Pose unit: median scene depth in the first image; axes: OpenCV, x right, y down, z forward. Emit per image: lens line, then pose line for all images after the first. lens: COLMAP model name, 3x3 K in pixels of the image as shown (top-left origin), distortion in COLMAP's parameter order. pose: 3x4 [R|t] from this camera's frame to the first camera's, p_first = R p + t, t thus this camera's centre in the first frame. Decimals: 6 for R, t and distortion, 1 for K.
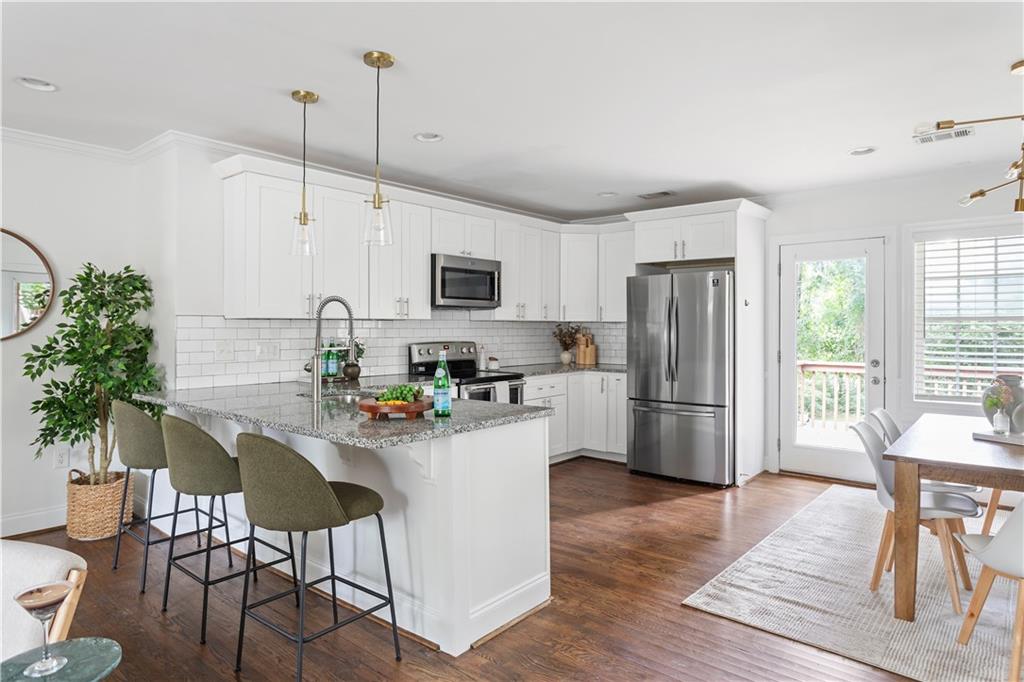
lens RADIAL K [[614.7, 0, 511.3], [0, 614.7, 329.0], [0, 0, 1]] dist [0.001675, 0.000577]
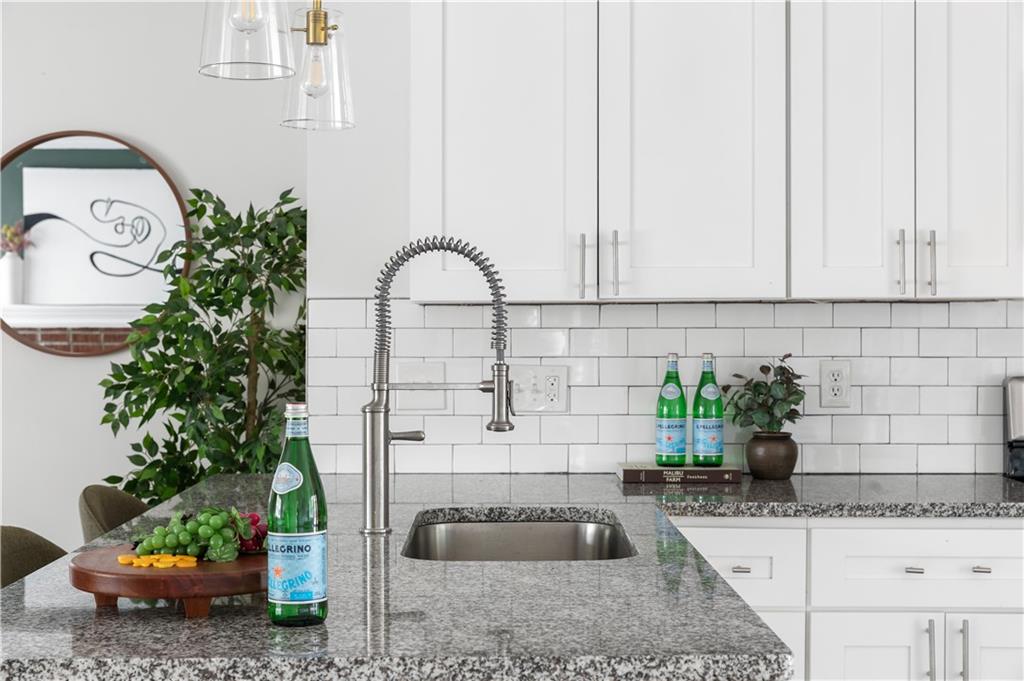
lens RADIAL K [[1561.9, 0, 512.0], [0, 1561.9, 340.5], [0, 0, 1]] dist [0.023397, 0.040781]
pose [[0.644407, 0.005423, -0.764663, 0.391434], [0.001990, 0.999960, 0.008769, -0.002558], [0.764680, -0.007172, 0.644370, 0.432274]]
